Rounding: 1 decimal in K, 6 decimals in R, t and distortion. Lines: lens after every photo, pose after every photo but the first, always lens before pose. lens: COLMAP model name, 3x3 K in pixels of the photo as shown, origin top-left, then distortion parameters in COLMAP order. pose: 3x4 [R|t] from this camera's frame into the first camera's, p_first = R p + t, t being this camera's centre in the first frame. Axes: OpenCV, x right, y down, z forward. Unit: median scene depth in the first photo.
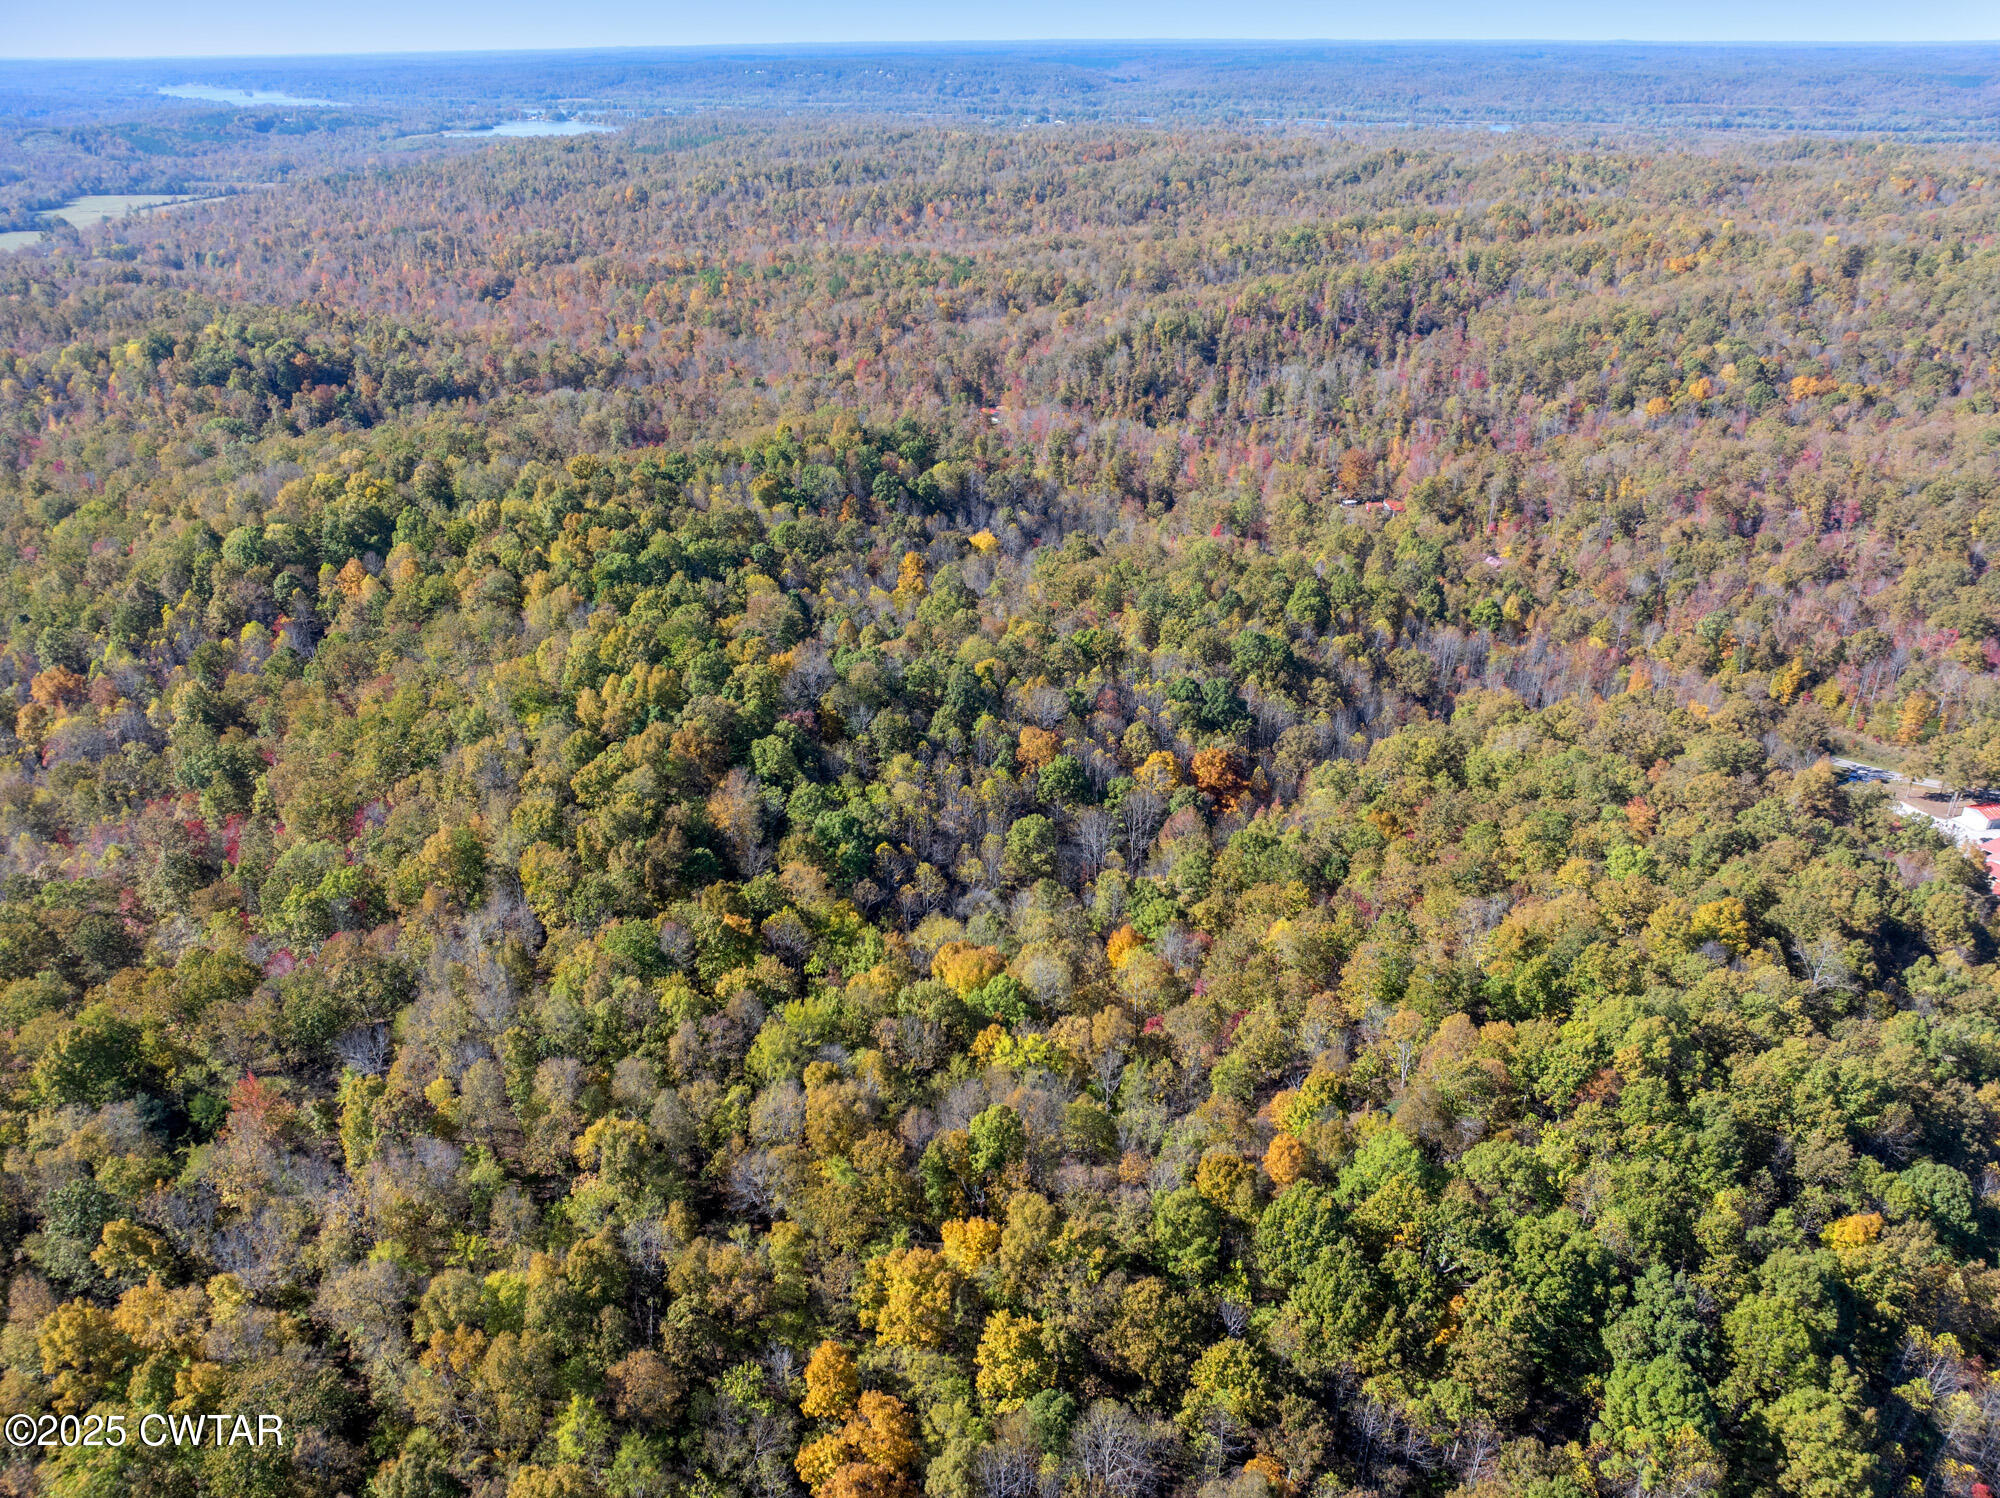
lens RADIAL K [[1412.0, 0, 1000.0], [0, 1412.0, 749.0], [0, 0, 1]] dist [-0.057986, 0.033152]
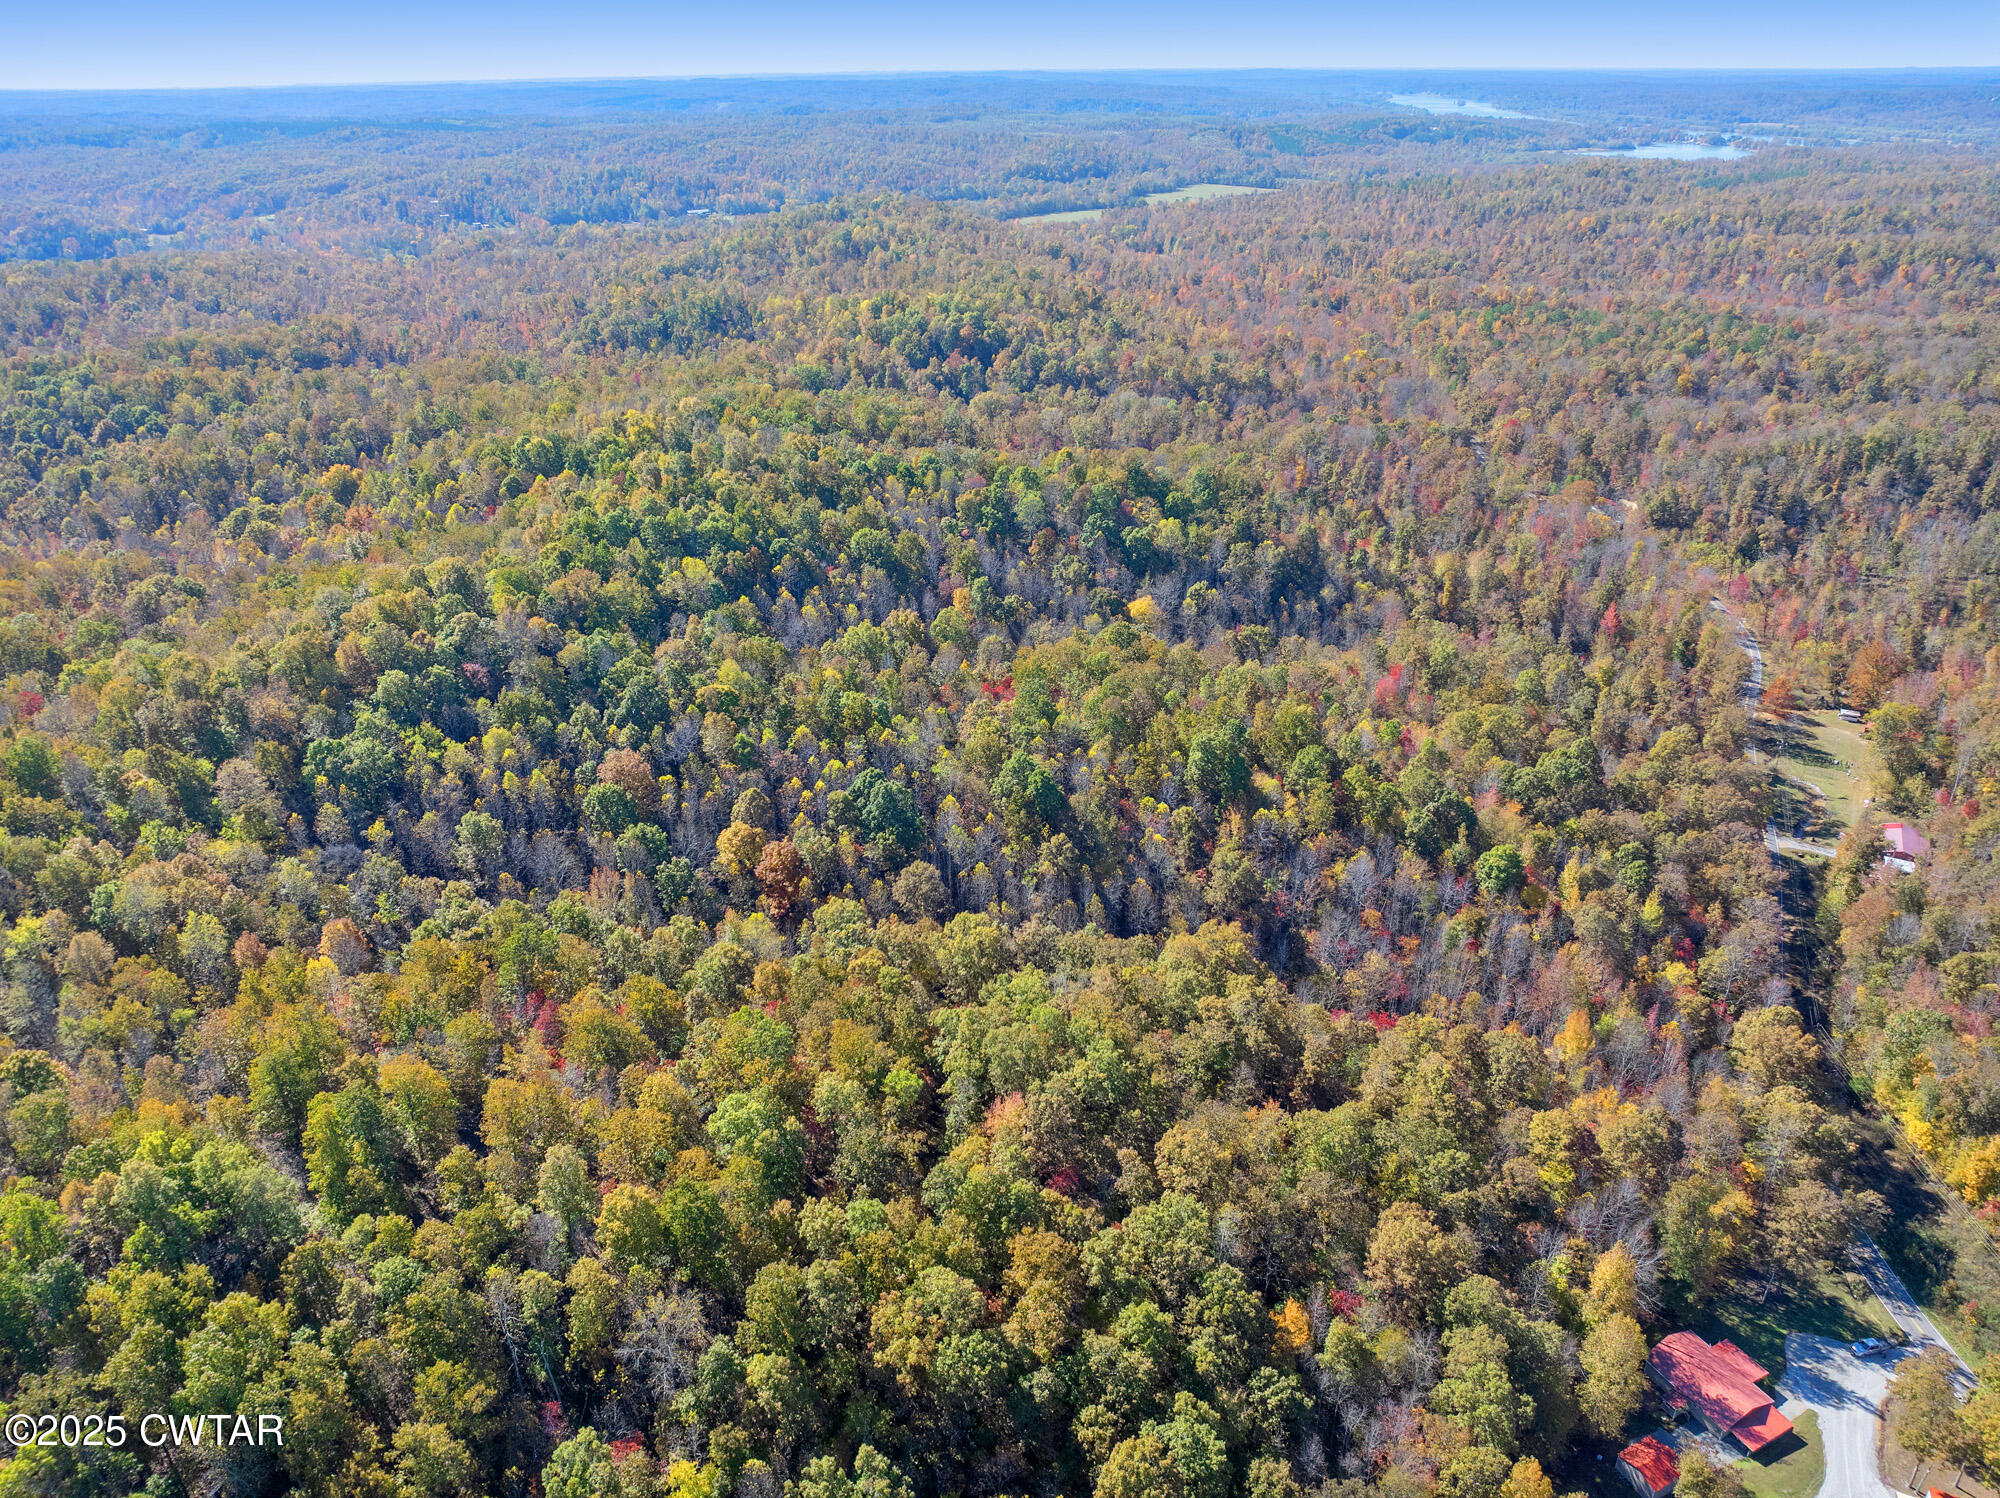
lens RADIAL K [[1412.0, 0, 1000.0], [0, 1412.0, 749.0], [0, 0, 1]] dist [-0.057986, 0.033152]
pose [[0.708216, 0.311754, -0.633435, 0.284317], [-0.317688, 0.941977, 0.108414, -0.070192], [0.630479, 0.124454, 0.766164, 0.135622]]
